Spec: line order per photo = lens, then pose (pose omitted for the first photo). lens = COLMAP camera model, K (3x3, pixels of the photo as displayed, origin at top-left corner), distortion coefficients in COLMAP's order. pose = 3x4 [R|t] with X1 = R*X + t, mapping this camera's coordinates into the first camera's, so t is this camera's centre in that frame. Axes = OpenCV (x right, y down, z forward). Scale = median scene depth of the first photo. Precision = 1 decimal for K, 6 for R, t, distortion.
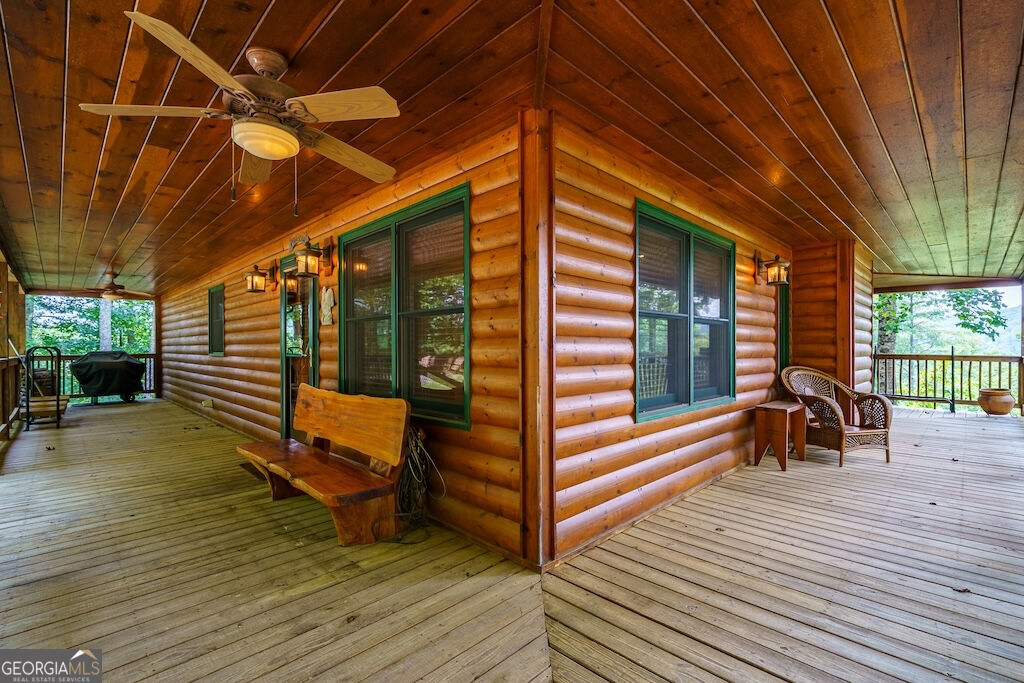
lens RADIAL K [[457.8, 0, 515.6], [0, 457.8, 347.2], [0, 0, 1]] dist [-0.004442, 0.000371]
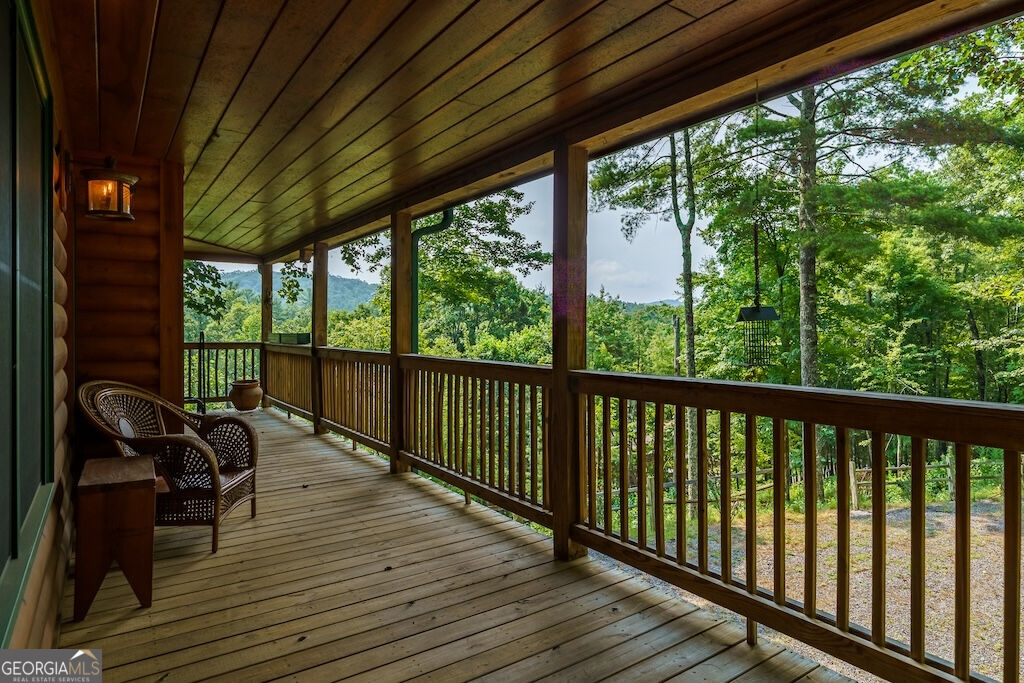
lens RADIAL K [[596.8, 0, 515.2], [0, 596.8, 331.0], [0, 0, 1]] dist [0.005398, 0.001060]
pose [[0.165025, -0.010203, 0.986237, 0.023524], [-0.000043, 0.999946, 0.010352, -0.023047], [-0.986289, -0.001751, 0.165015, 0.427021]]
